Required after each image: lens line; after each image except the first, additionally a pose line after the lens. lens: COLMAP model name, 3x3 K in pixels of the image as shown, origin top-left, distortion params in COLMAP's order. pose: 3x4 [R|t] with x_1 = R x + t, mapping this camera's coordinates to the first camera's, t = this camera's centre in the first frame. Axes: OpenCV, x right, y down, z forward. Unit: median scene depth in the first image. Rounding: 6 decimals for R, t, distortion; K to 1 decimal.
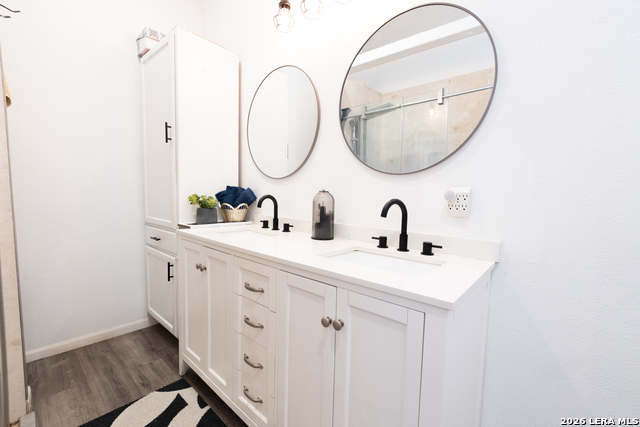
lens RADIAL K [[272.0, 0, 317.7], [0, 272.0, 213.5], [0, 0, 1]] dist [-0.004094, 0.000305]
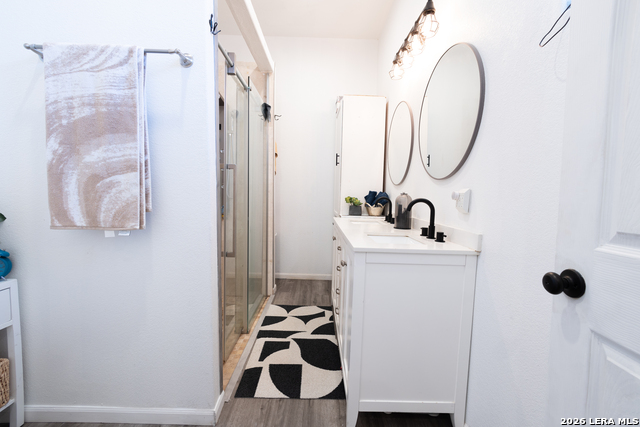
lens RADIAL K [[272.0, 0, 322.2], [0, 272.0, 214.7], [0, 0, 1]] dist [-0.004094, 0.000305]
pose [[0.676330, 0.052471, -0.734727, 0.598655], [-0.068789, 0.997600, 0.007922, 0.032306], [0.733379, 0.045184, 0.678316, -0.179549]]
